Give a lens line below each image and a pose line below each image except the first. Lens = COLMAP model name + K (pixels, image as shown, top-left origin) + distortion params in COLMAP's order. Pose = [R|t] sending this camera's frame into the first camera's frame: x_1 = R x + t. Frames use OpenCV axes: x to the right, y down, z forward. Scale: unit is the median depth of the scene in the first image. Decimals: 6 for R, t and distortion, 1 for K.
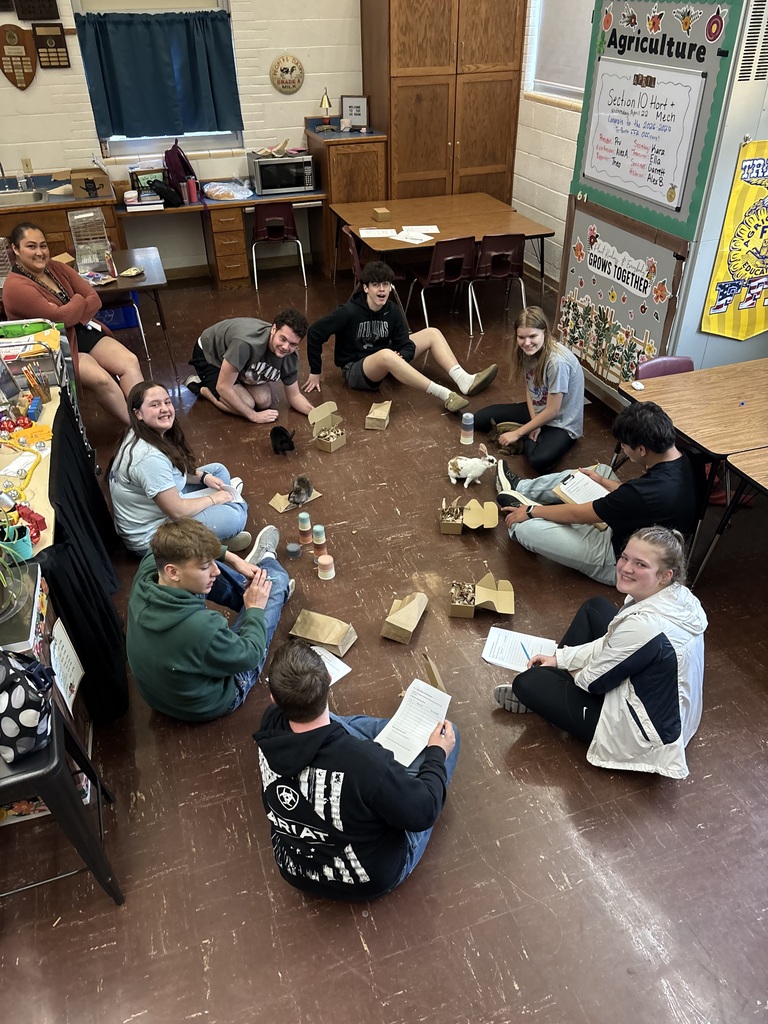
lens RADIAL K [[764.8, 0, 384.8], [0, 764.8, 512.7], [0, 0, 1]] dist [0.010921, 0.004279]
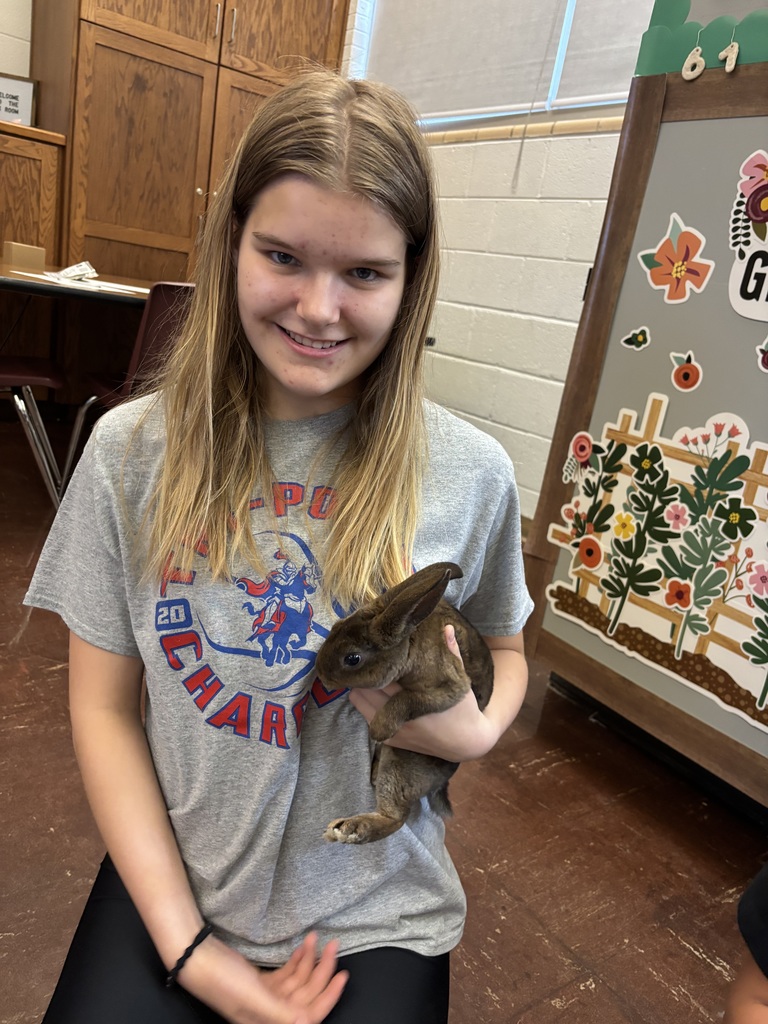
lens RADIAL K [[764.8, 0, 384.1], [0, 764.8, 511.9], [0, 0, 1]] dist [0.010921, 0.004279]
pose [[0.940297, 0.080580, 0.330679, 0.066745], [0.021857, 0.955268, -0.294931, -0.166951], [-0.339653, 0.284551, 0.896475, 0.765959]]
